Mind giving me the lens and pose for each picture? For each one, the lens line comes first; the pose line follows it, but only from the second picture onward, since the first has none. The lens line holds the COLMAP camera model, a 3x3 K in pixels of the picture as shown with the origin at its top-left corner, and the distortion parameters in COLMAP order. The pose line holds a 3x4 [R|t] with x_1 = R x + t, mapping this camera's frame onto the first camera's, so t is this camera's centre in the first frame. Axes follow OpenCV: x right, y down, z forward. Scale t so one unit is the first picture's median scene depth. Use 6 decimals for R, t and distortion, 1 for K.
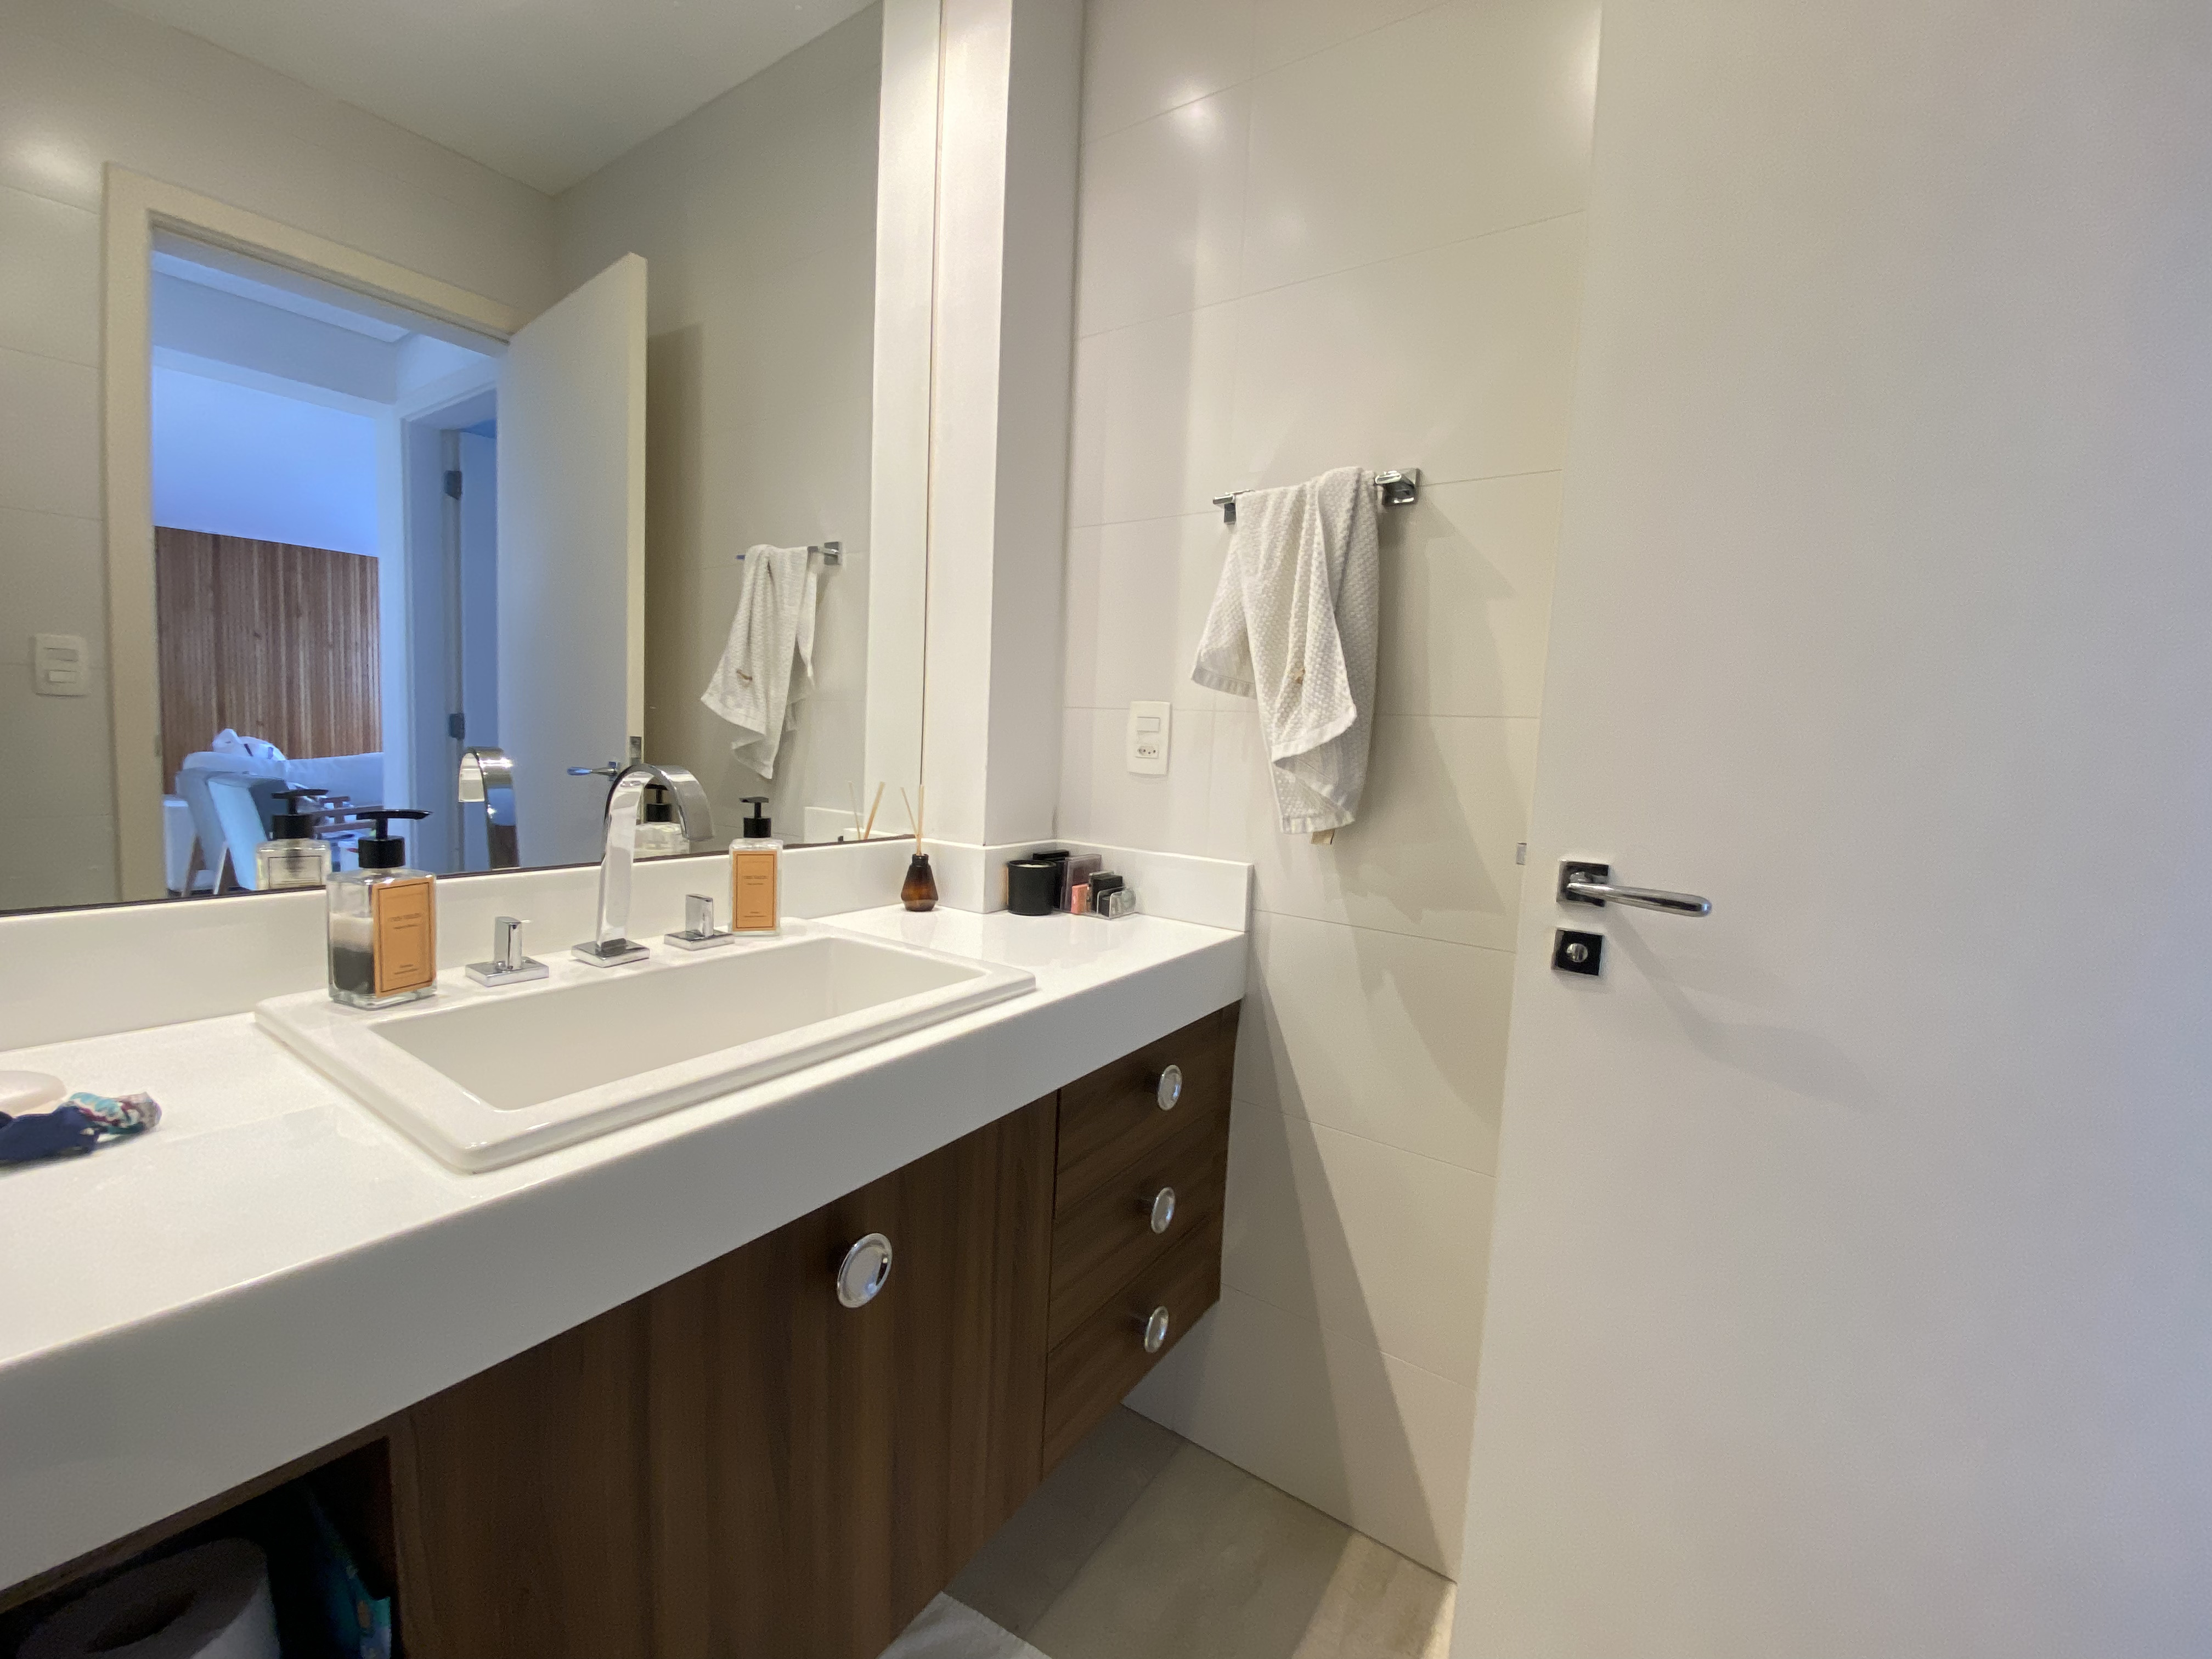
lens RADIAL K [[891.5, 0, 1108.9], [0, 891.5, 814.6], [0, 0, 1]] dist [0.012513, -0.015666]
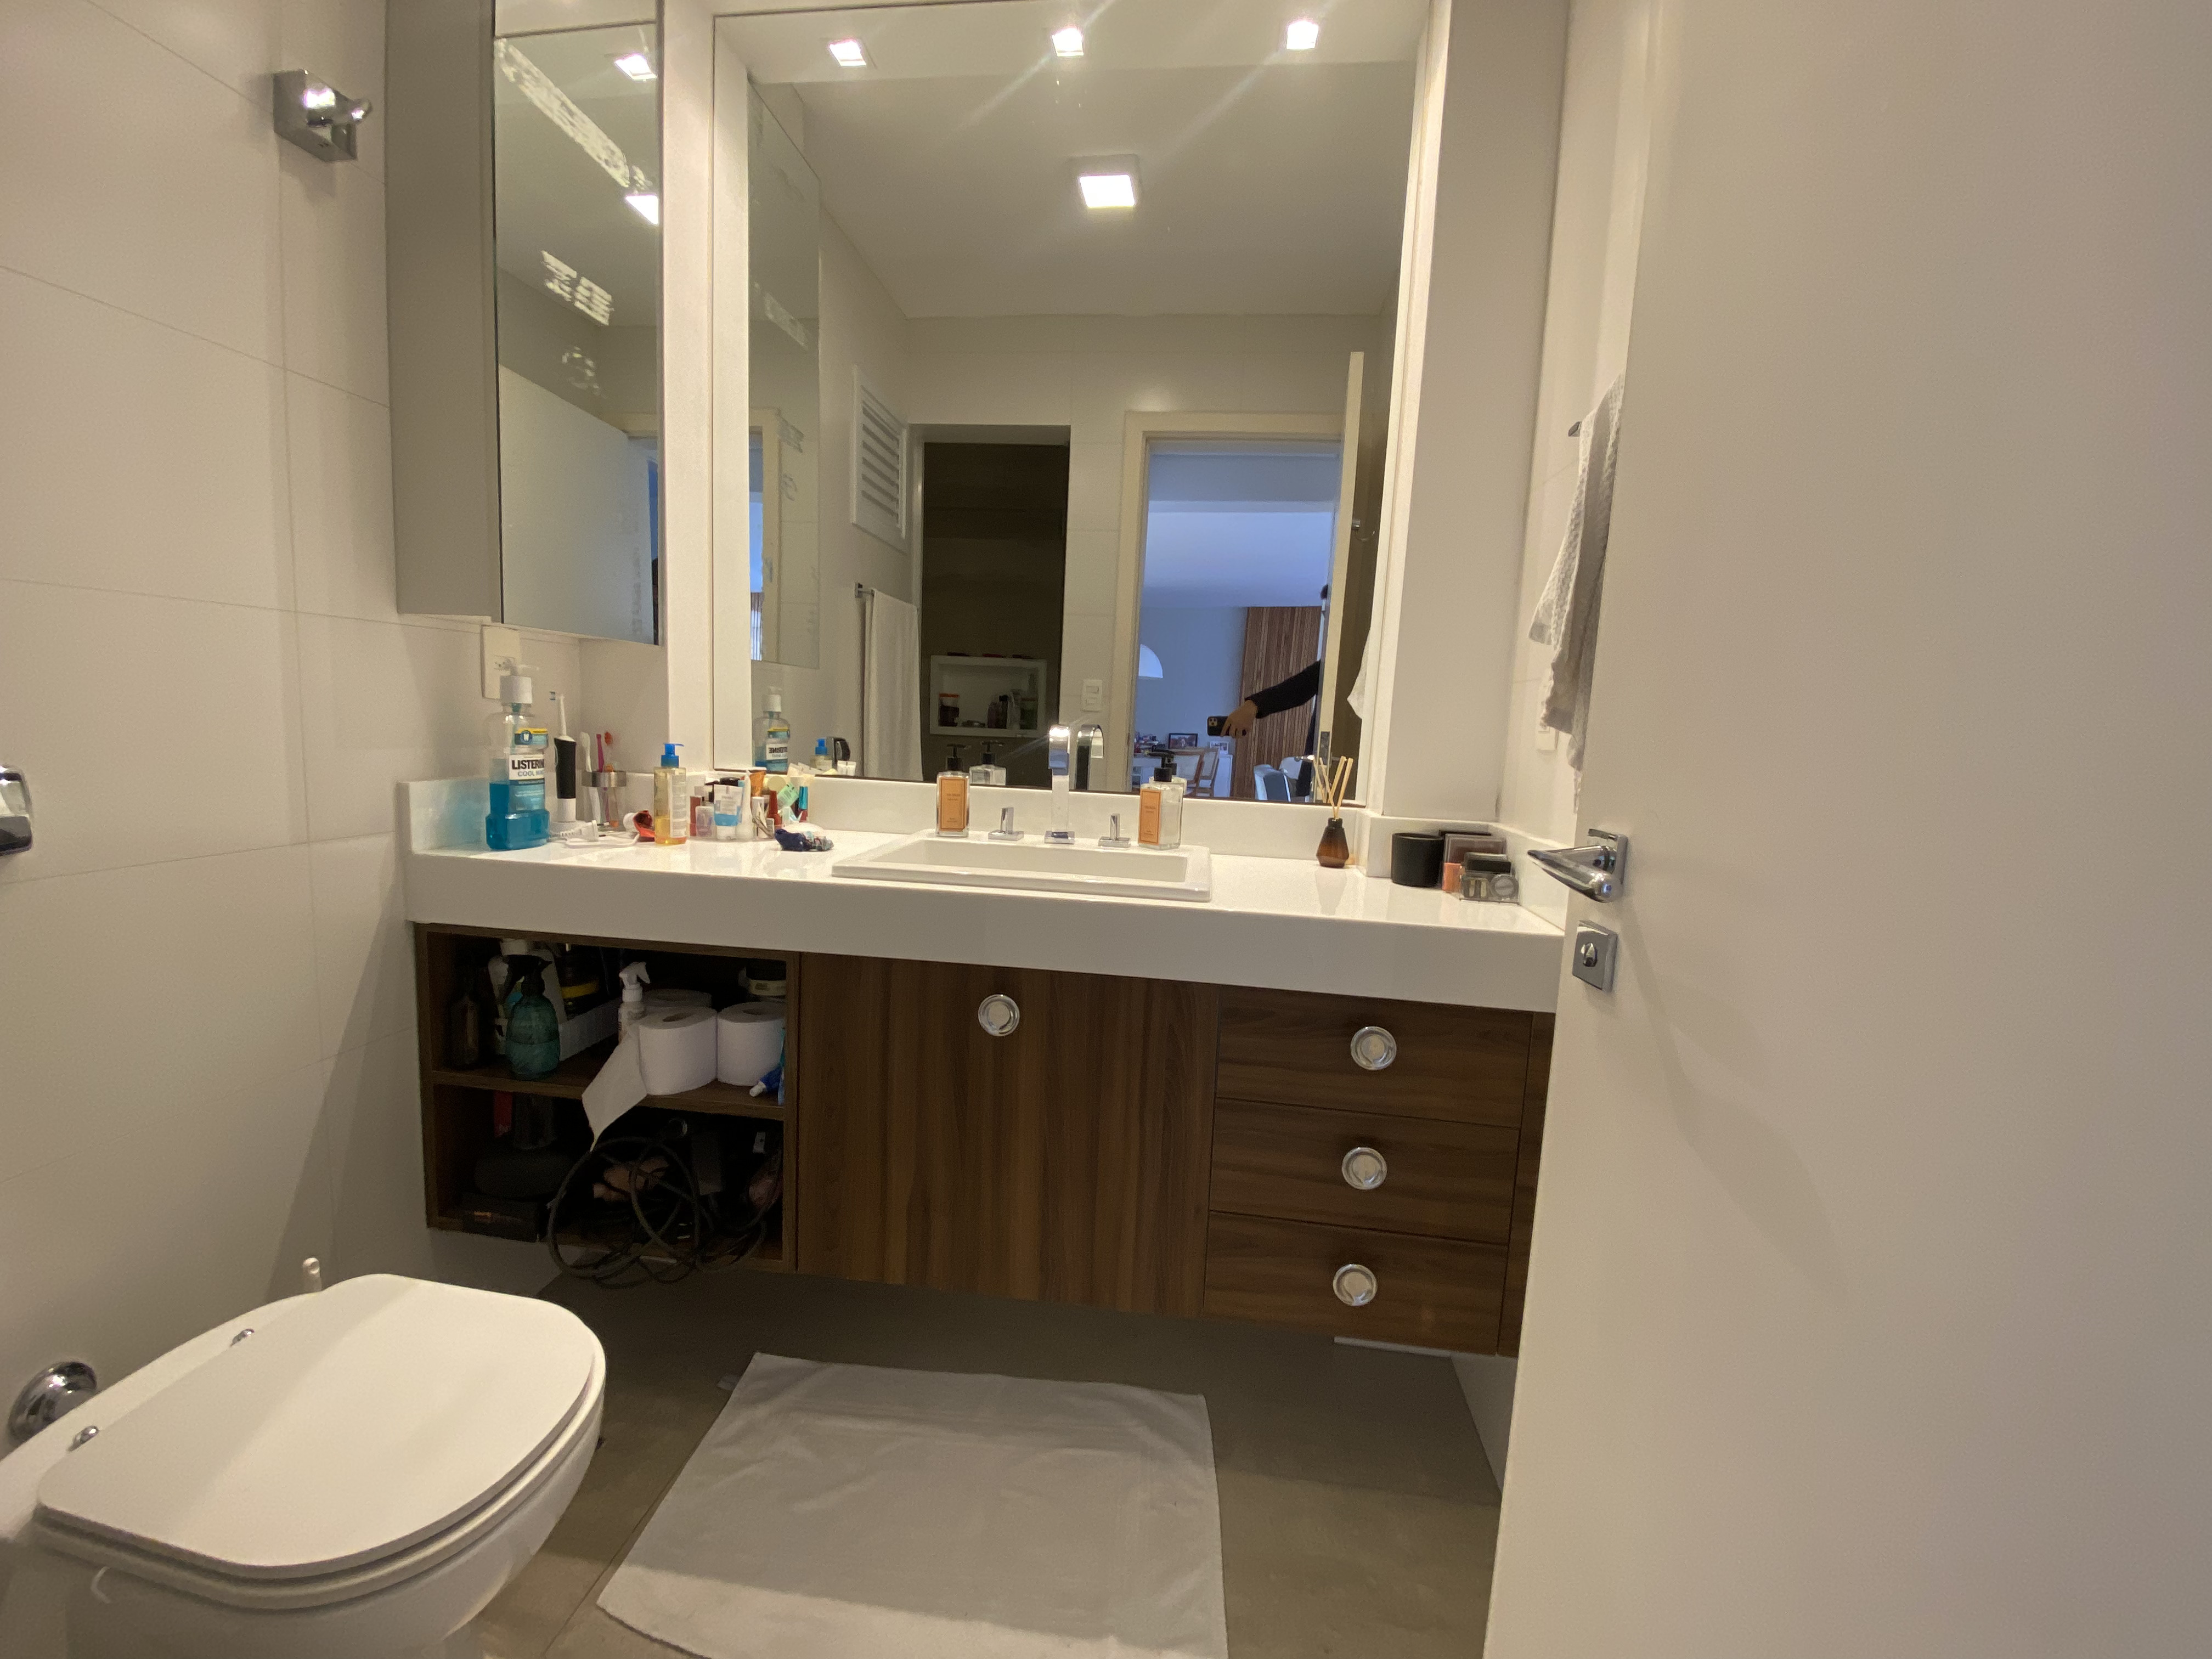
lens RADIAL K [[891.5, 0, 1097.5], [0, 891.5, 831.7], [0, 0, 1]] dist [0.012513, -0.015666]
pose [[0.451957, 0.084938, -0.887987, 0.674128], [-0.103579, 0.993720, 0.042333, 0.045329], [0.886006, 0.072844, 0.457916, 0.209905]]
